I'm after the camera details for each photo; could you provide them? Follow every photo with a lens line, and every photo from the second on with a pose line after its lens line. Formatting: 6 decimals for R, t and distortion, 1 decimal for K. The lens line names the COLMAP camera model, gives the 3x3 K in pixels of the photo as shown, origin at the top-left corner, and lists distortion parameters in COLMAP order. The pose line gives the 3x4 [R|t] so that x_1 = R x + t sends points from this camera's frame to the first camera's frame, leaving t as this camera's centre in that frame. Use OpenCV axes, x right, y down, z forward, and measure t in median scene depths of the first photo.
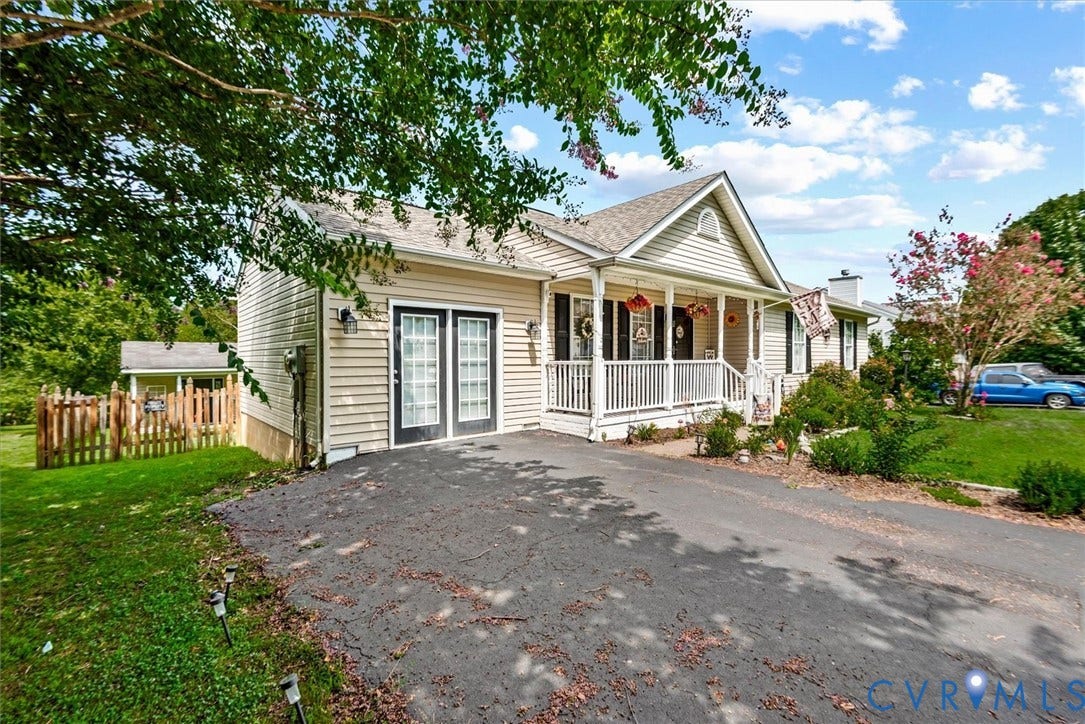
lens RADIAL K [[454.3, 0, 540.3], [0, 454.3, 369.6], [0, 0, 1]] dist [0.001389, -0.000277]
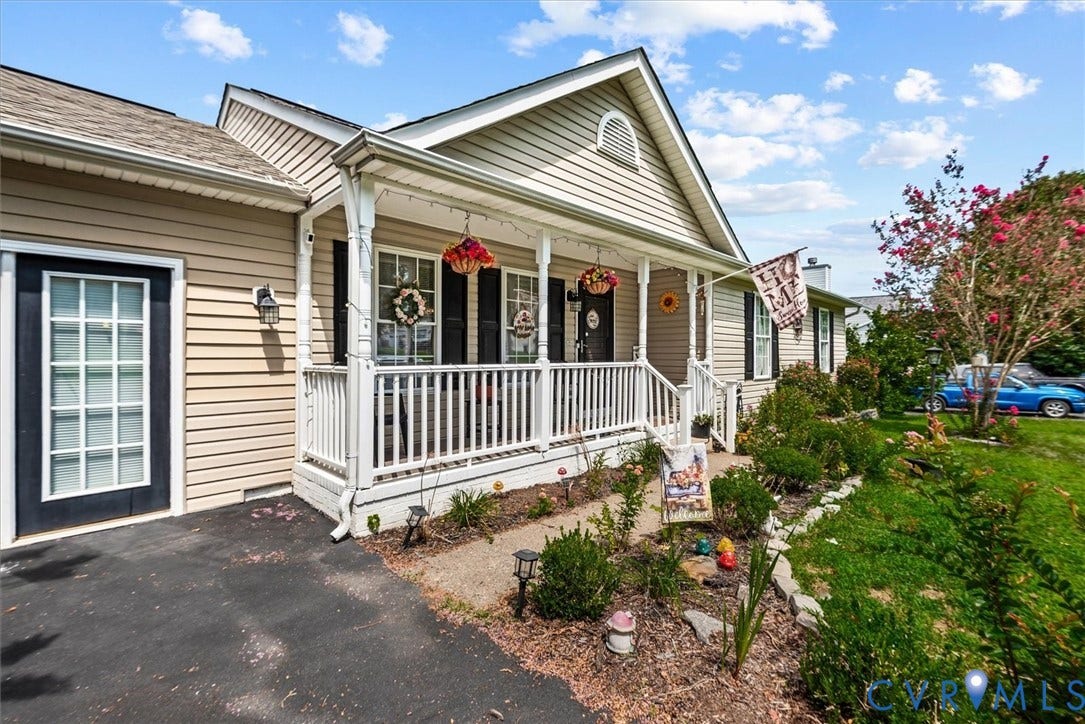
lens RADIAL K [[464.5, 0, 541.2], [0, 464.5, 361.4], [0, 0, 1]] dist [0.024761, -0.014875]
pose [[0.997247, 0.001065, 0.074141, 0.185599], [-0.000130, 0.999920, -0.012610, -0.012228], [-0.074148, 0.012566, 0.997168, 0.326554]]
